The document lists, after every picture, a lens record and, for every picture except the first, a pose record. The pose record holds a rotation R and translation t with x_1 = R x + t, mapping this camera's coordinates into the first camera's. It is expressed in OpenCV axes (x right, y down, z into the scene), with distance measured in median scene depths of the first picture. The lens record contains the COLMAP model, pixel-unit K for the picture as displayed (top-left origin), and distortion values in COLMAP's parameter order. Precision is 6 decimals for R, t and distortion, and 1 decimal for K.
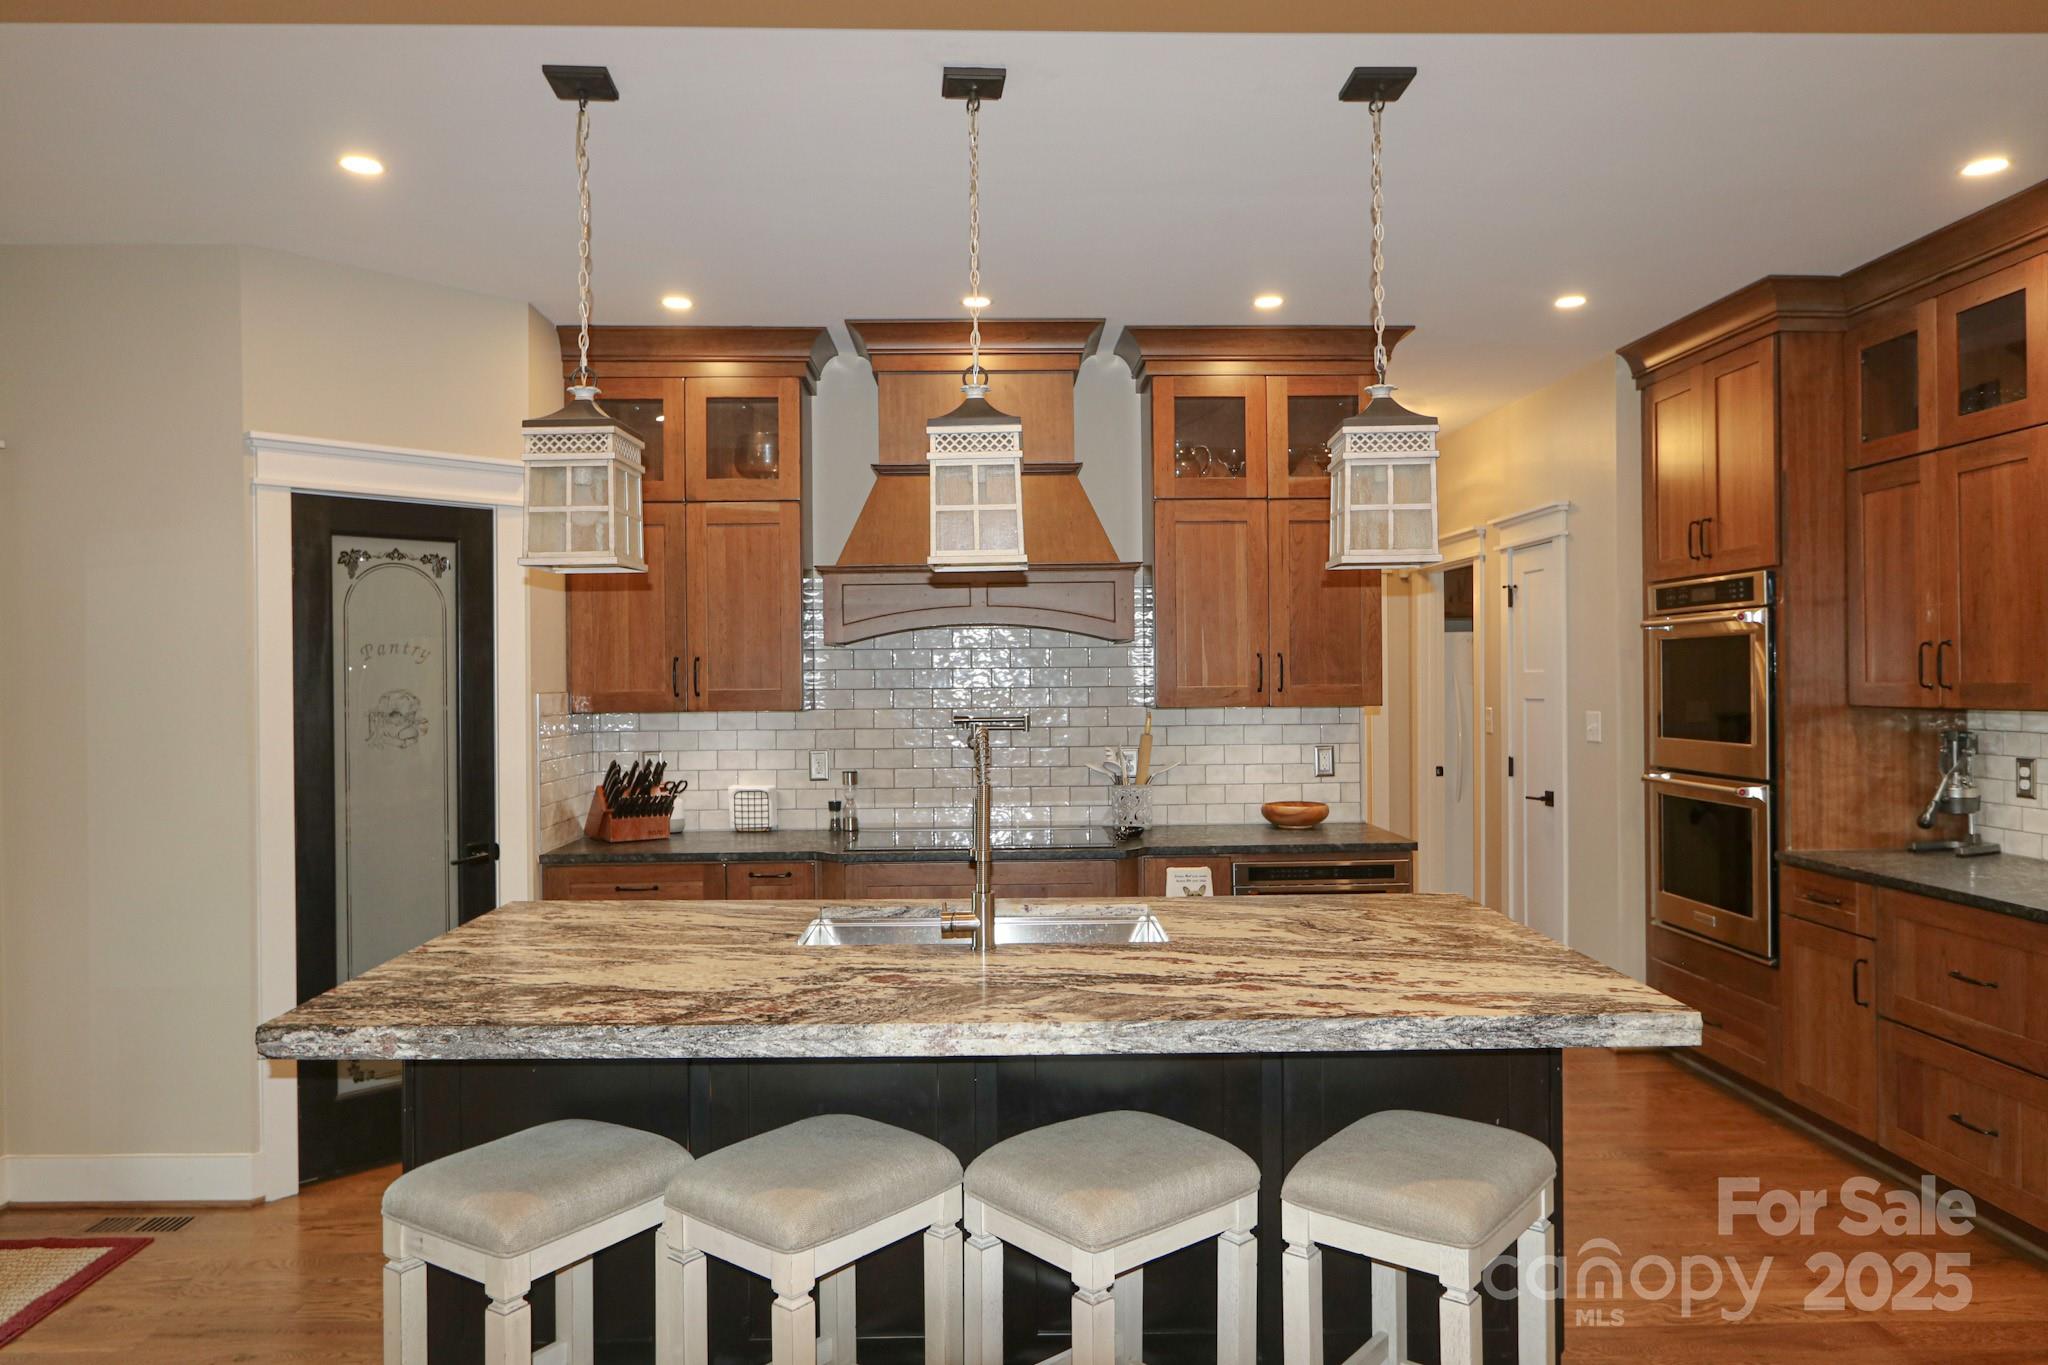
lens RADIAL K [[1336.0, 0, 1010.0], [0, 1336.0, 683.2], [0, 0, 1]] dist [-0.001341, 0.001853]
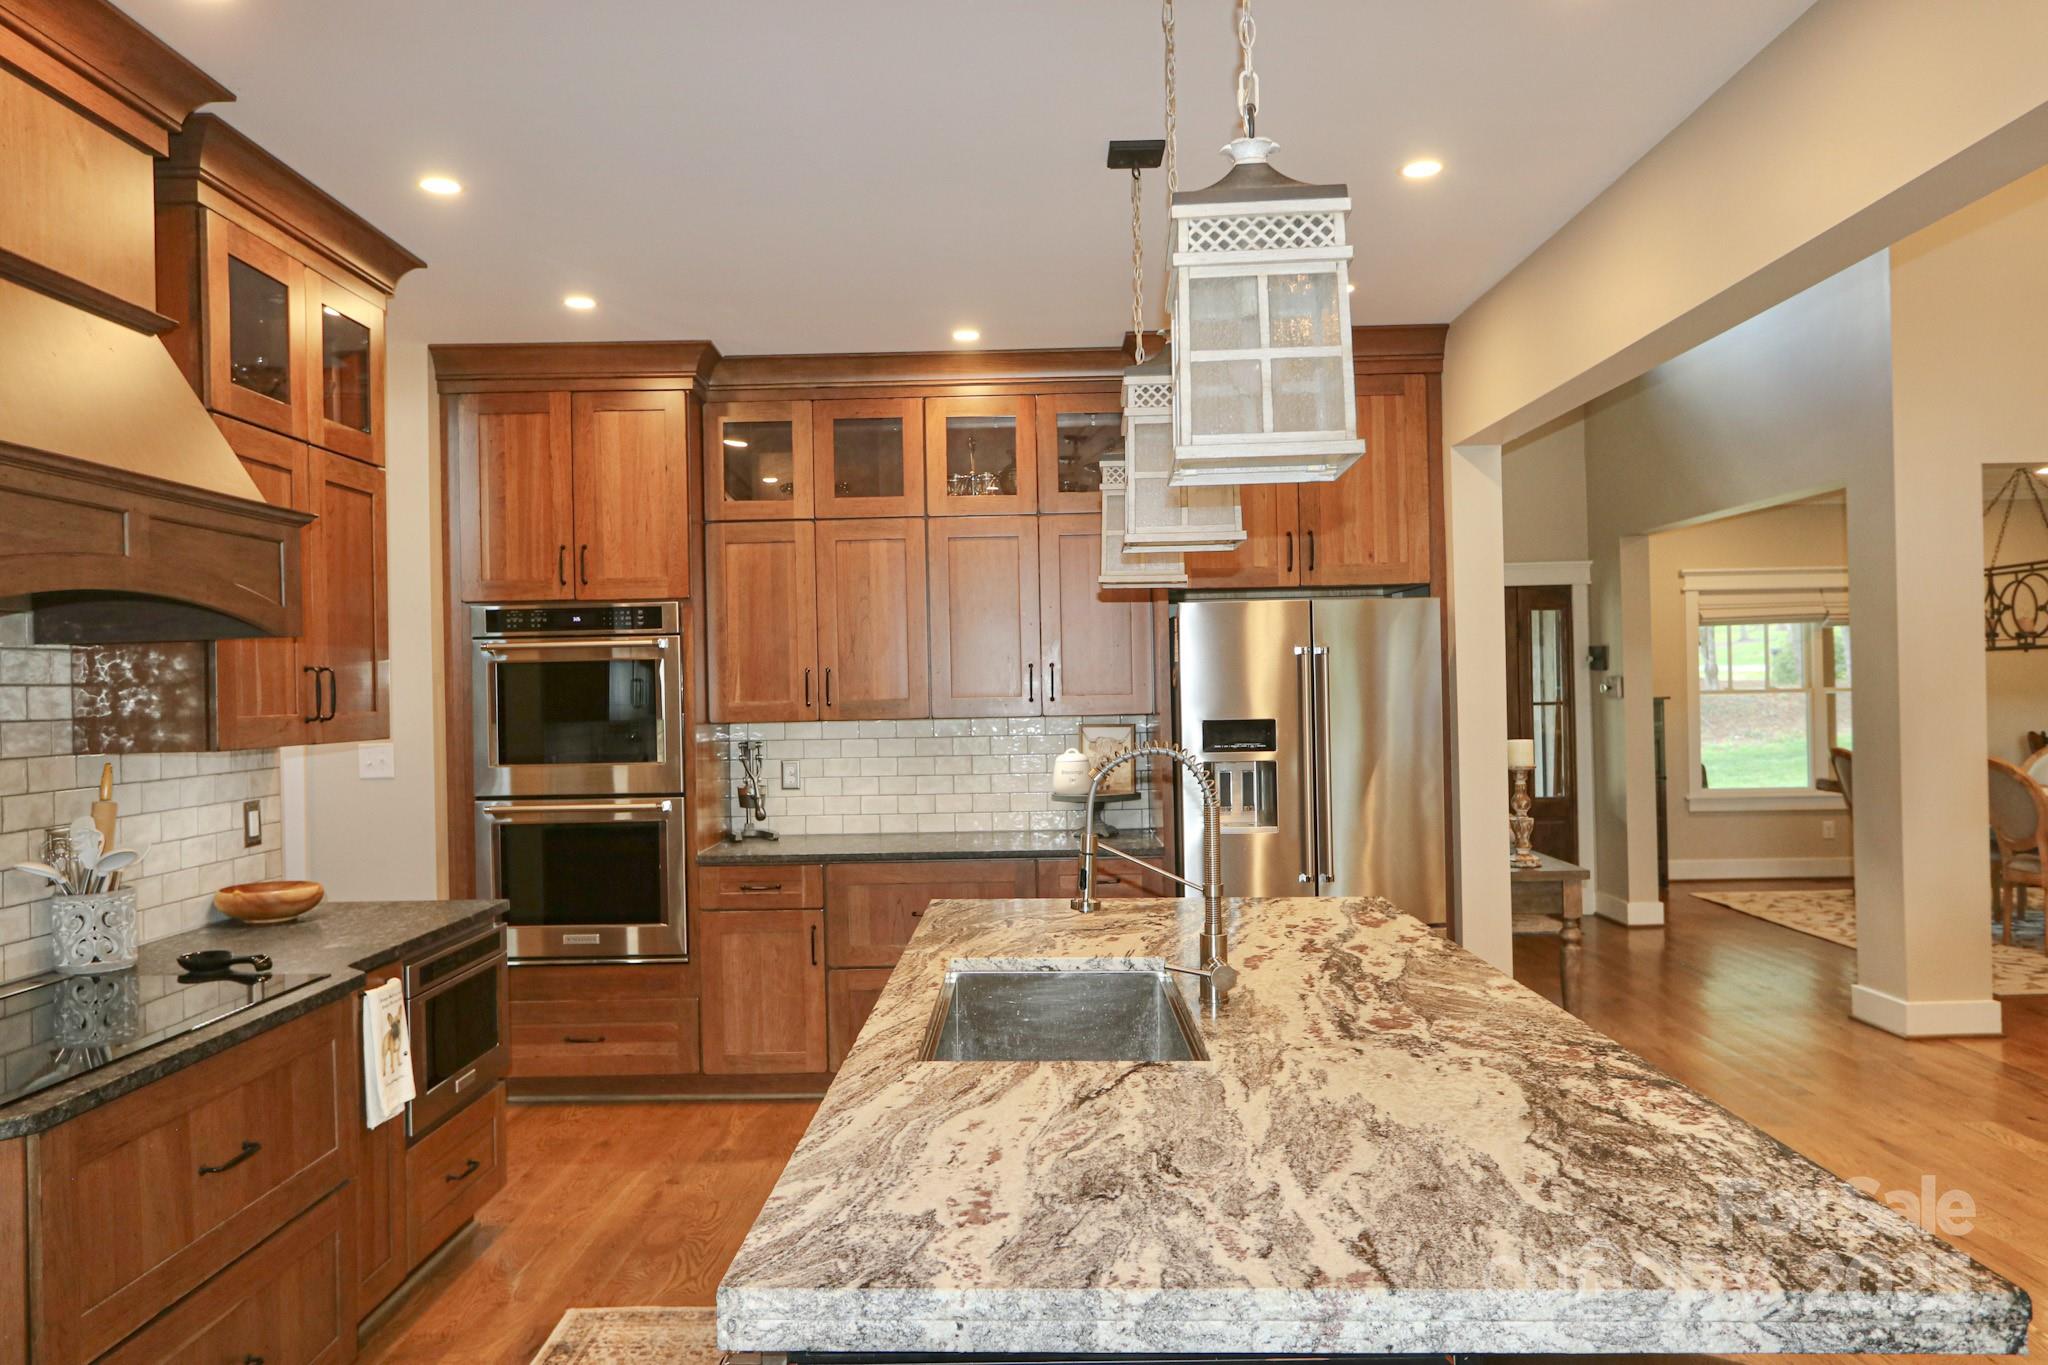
lens RADIAL K [[1392.1, 0, 1030.2], [0, 1392.1, 688.2], [0, 0, 1]] dist [-0.006683, -0.001180]
pose [[0.025484, 0.011693, 0.999607, -0.513729], [0.024680, 0.999619, -0.012322, 0.007091], [-0.999371, 0.024984, 0.025185, 0.615957]]
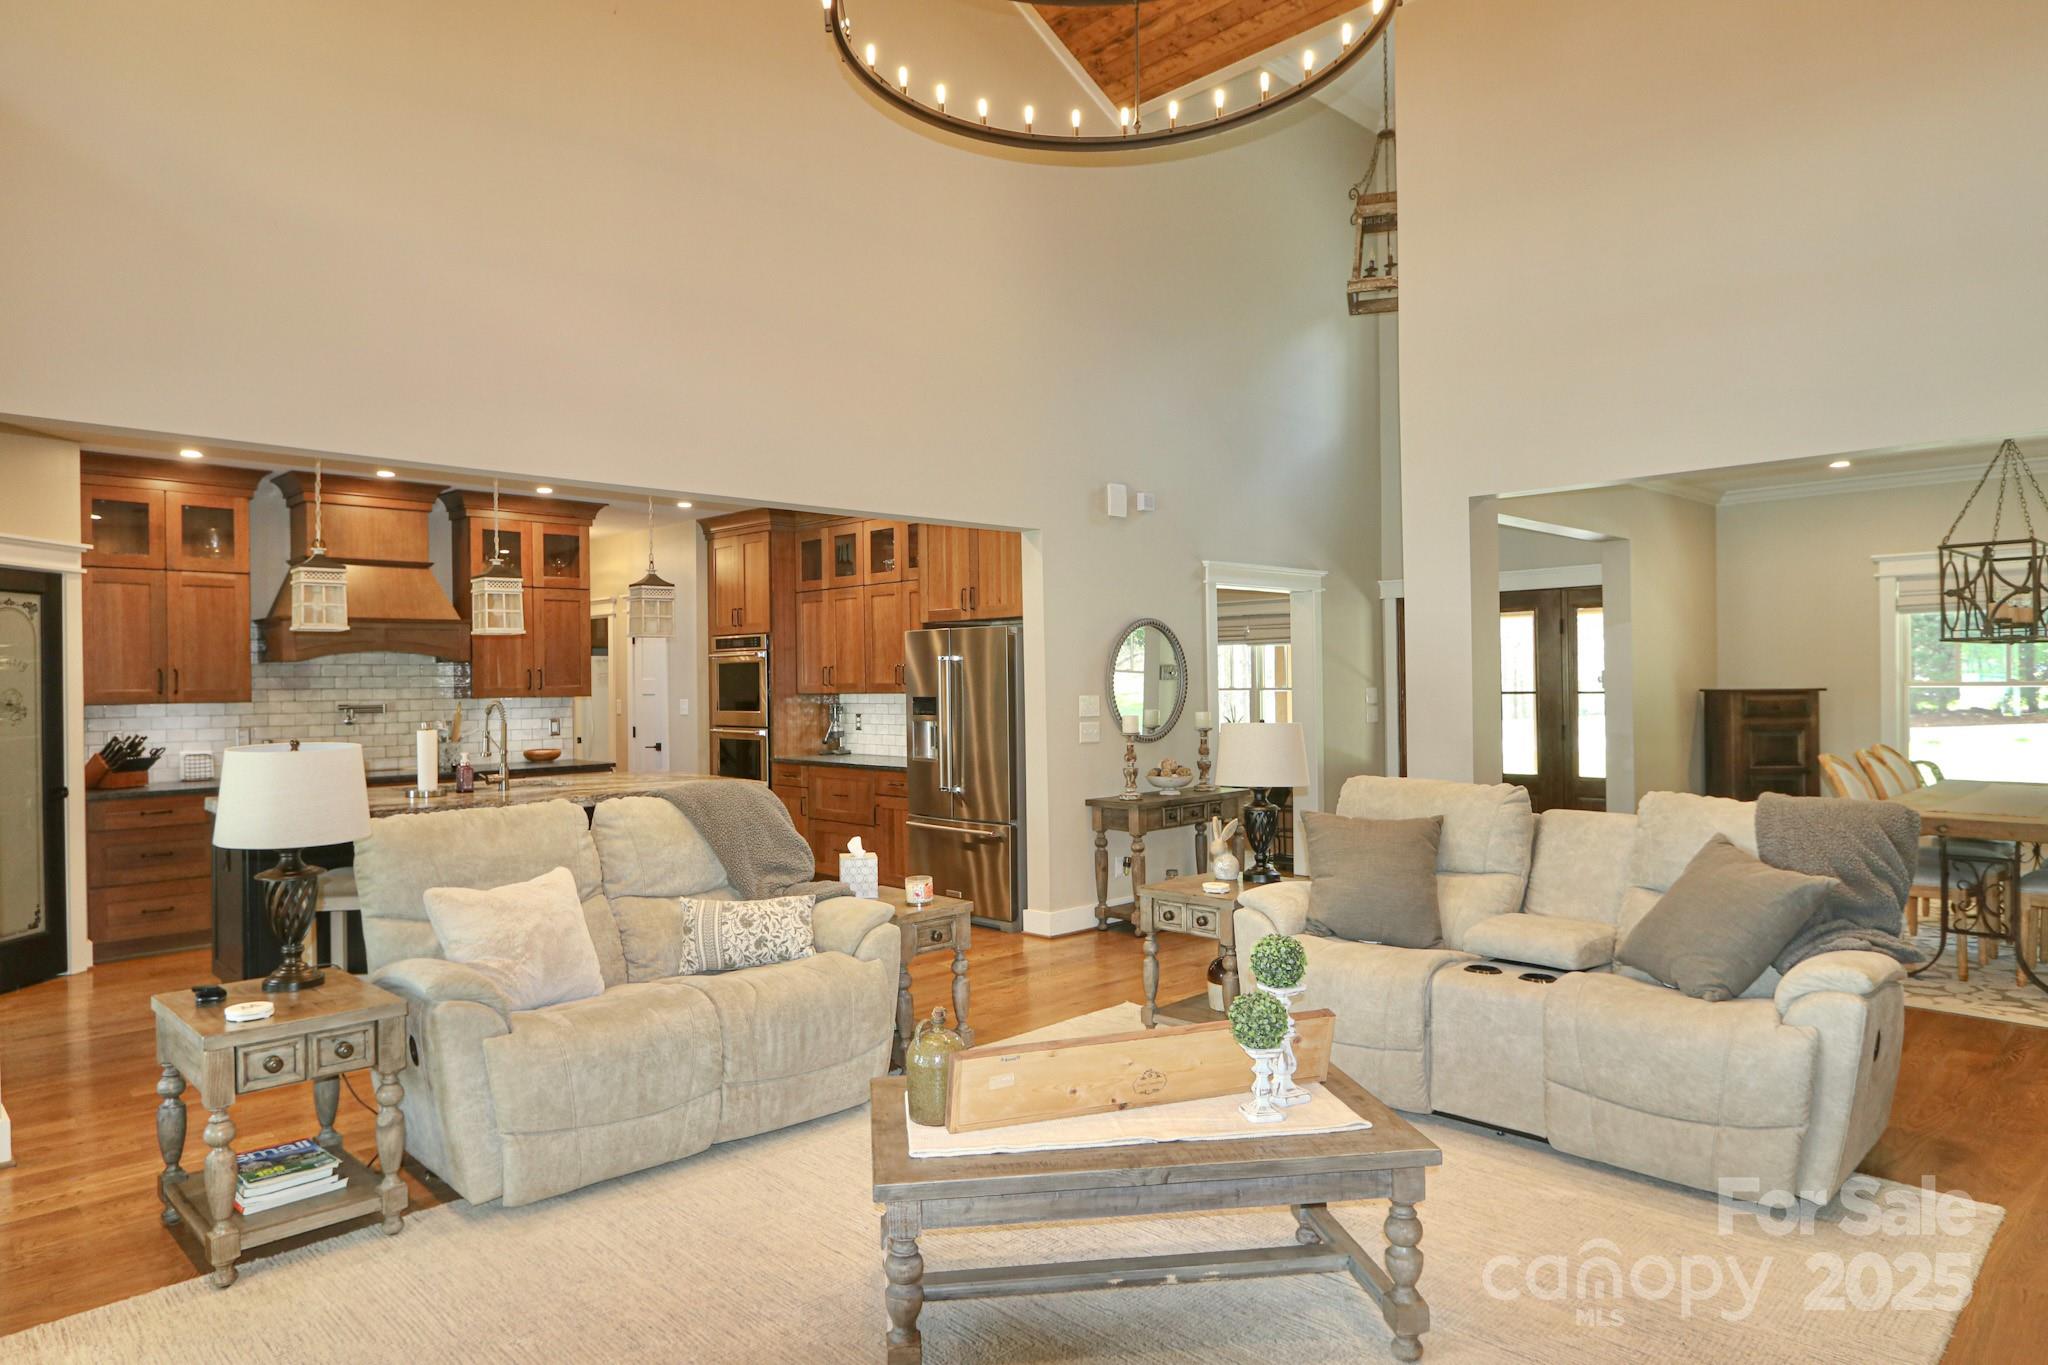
lens RADIAL K [[1206.1, 0, 1024.0], [0, 1206.1, 682.5], [0, 0, 1]] dist [-0.011660, -0.001870]
pose [[0.722645, -0.000188, 0.691219, -0.480865], [0.006954, 0.999951, -0.006999, 0.013528], [-0.691184, 0.009865, 0.722611, -0.706142]]
